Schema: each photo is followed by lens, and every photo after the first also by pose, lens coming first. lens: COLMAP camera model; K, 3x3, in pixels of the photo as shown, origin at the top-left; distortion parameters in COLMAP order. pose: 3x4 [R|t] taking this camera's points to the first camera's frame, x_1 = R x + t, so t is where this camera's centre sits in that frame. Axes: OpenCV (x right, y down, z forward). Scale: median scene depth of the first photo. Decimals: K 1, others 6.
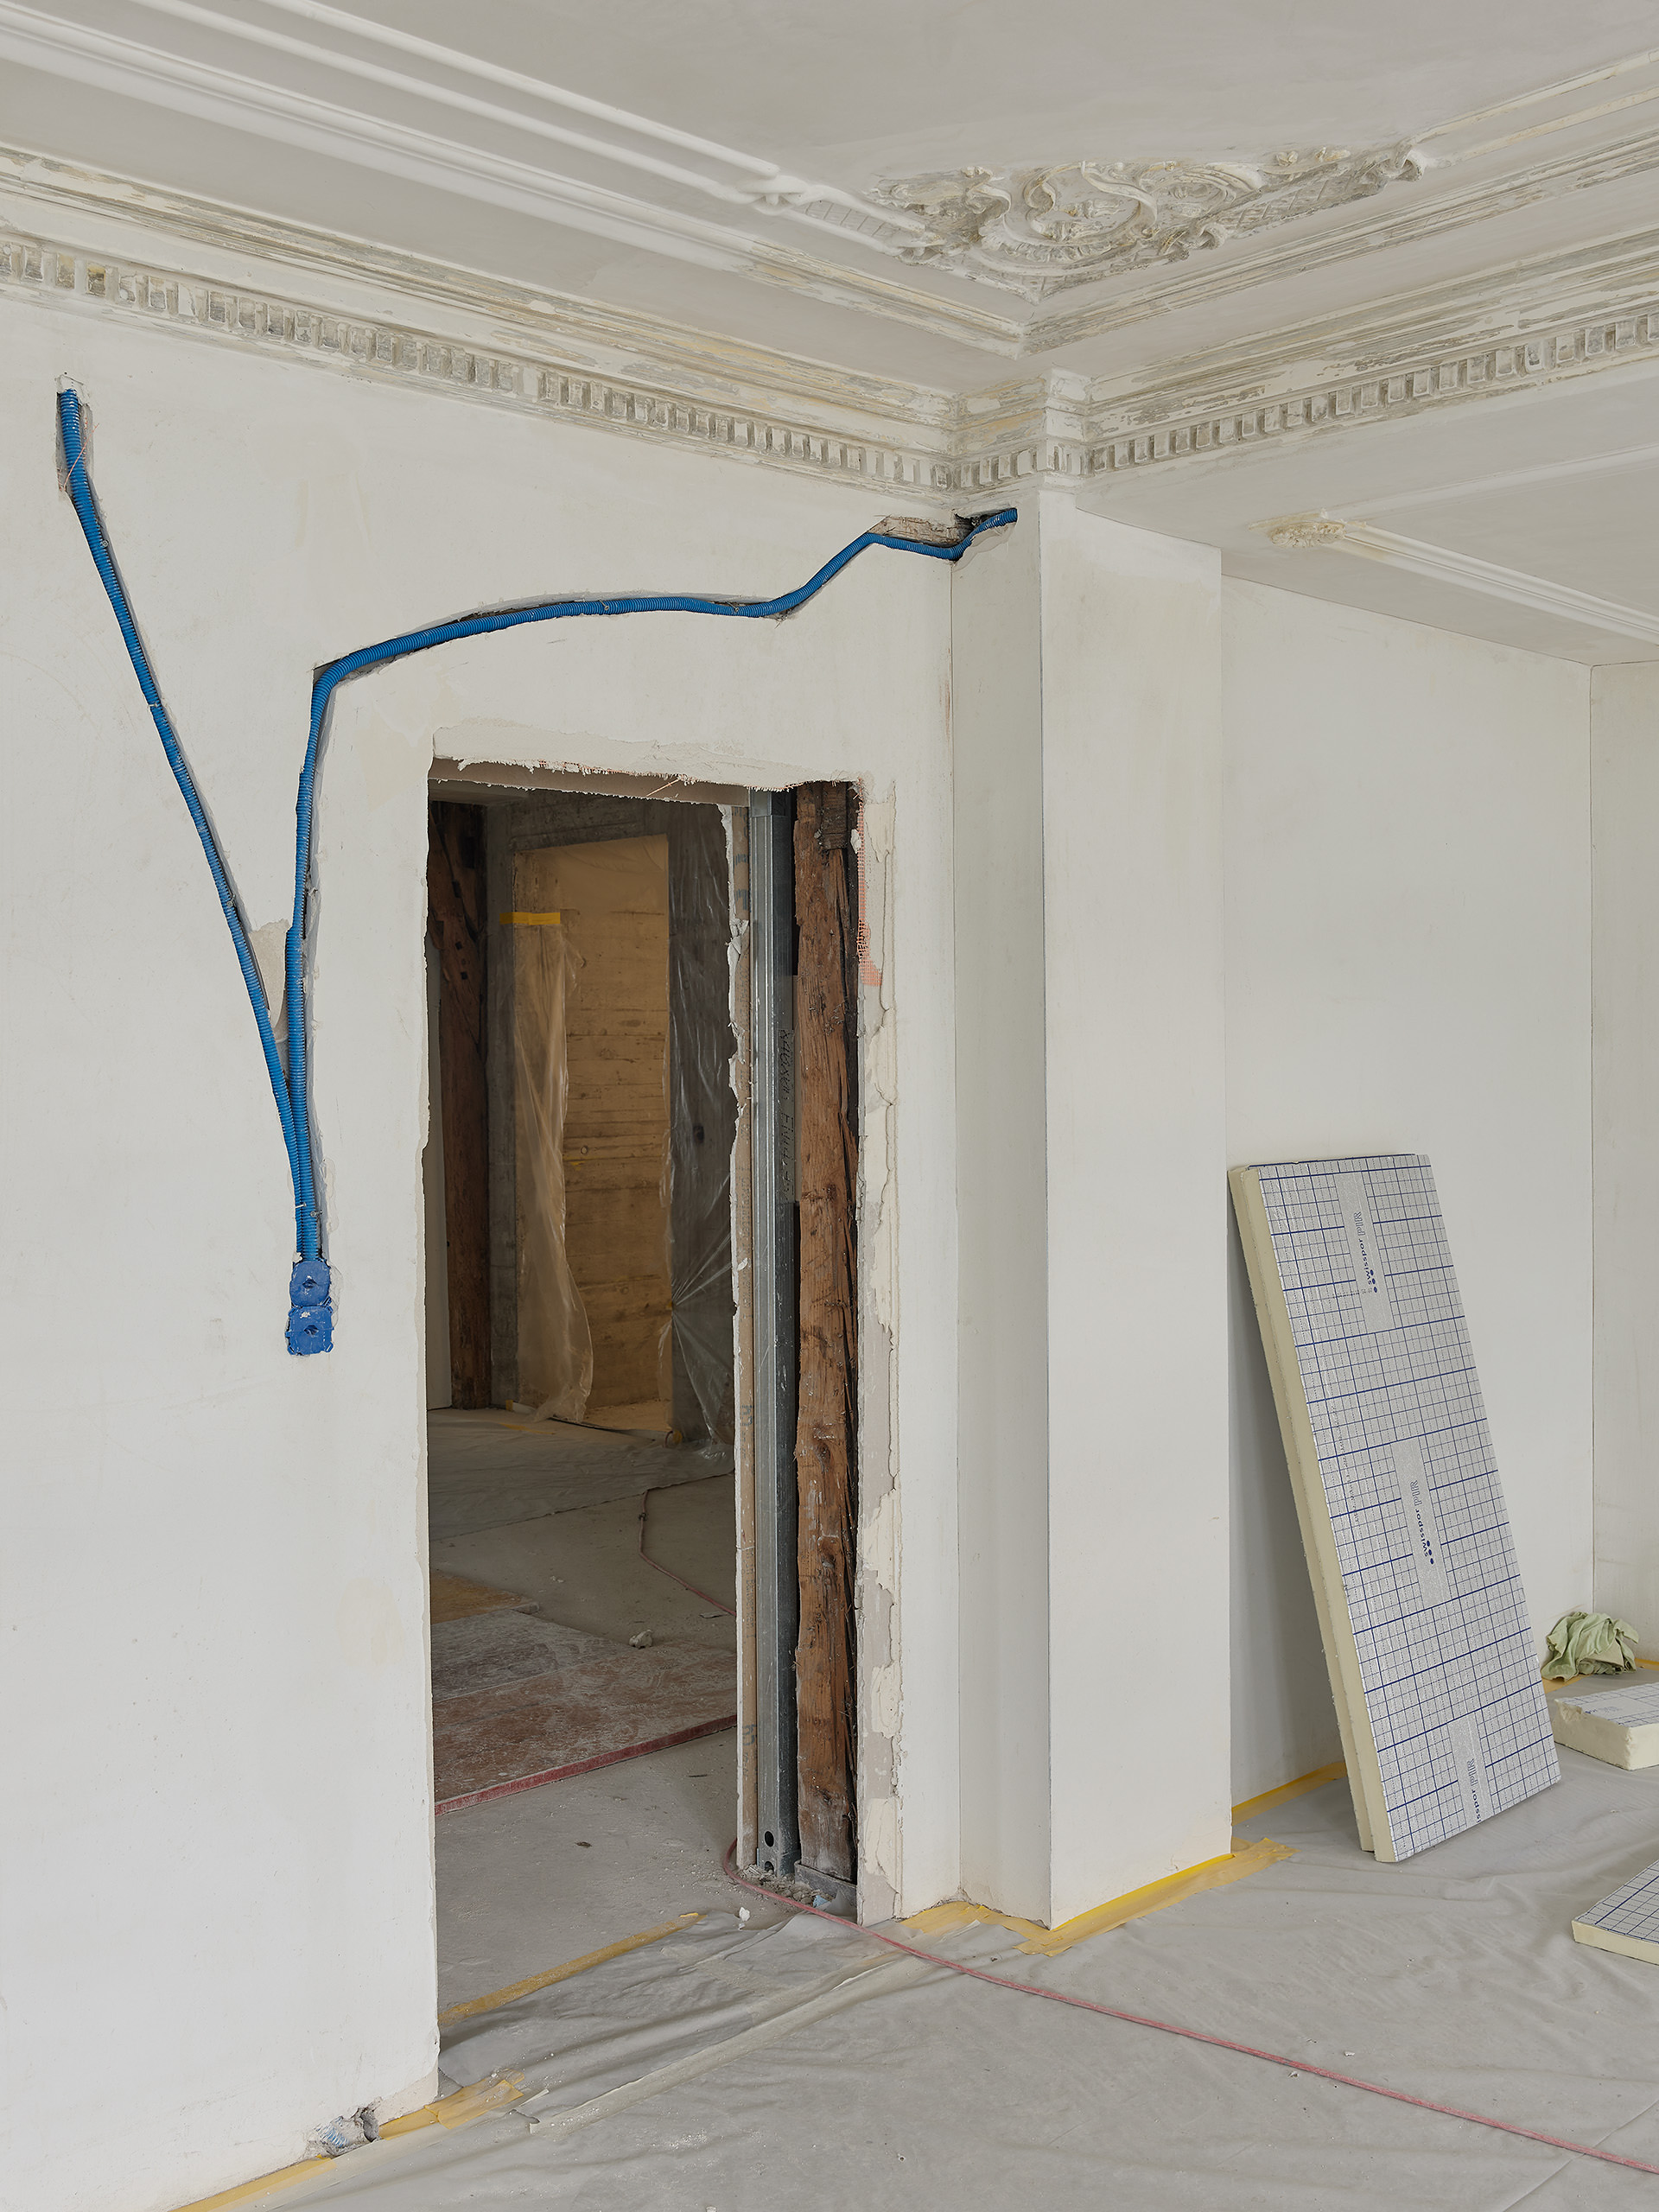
lens RADIAL K [[2149.8, 0, 830.2], [0, 2149.8, 1067.2], [0, 0, 1]] dist [-0.174648, -0.000312]
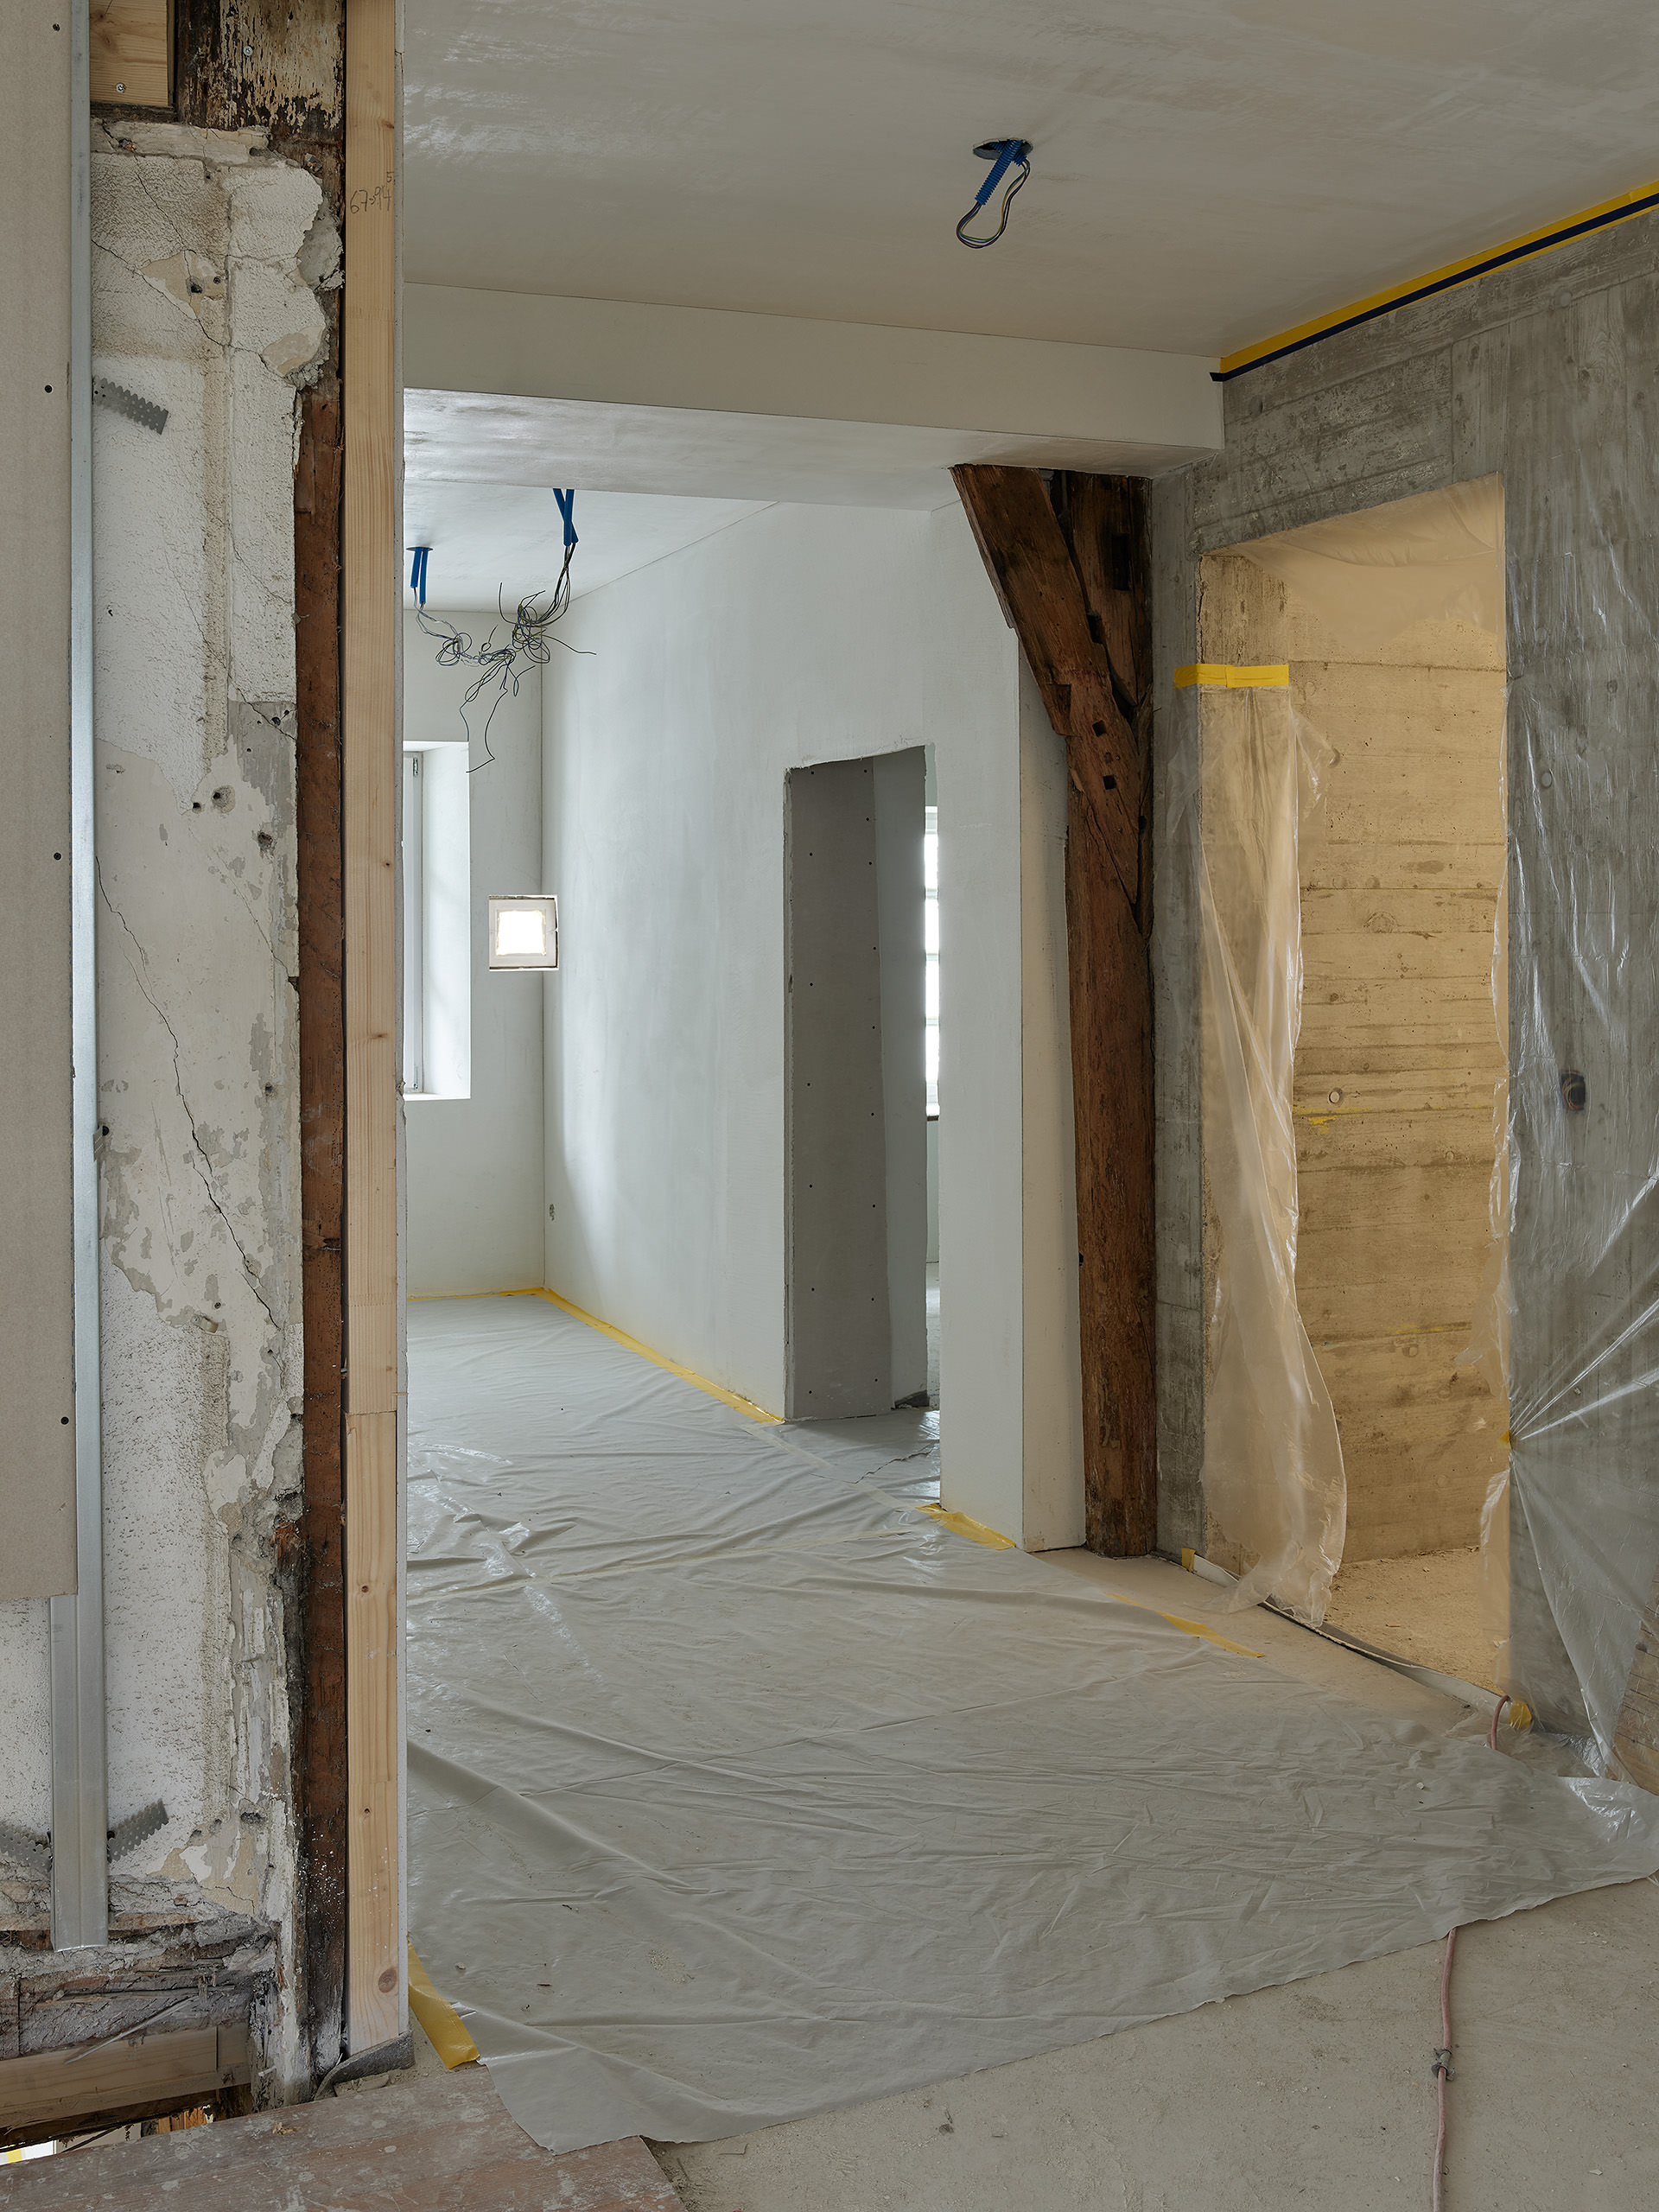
lens RADIAL K [[1710.4, 0, 828.5], [0, 1710.4, 919.0], [0, 0, 1]] dist [-0.006180, -0.006093]
pose [[0.908311, 0.001450, -0.418293, -0.050511], [-0.003813, 0.999981, -0.004814, -0.004557], [0.418278, 0.005968, 0.908299, 0.560057]]
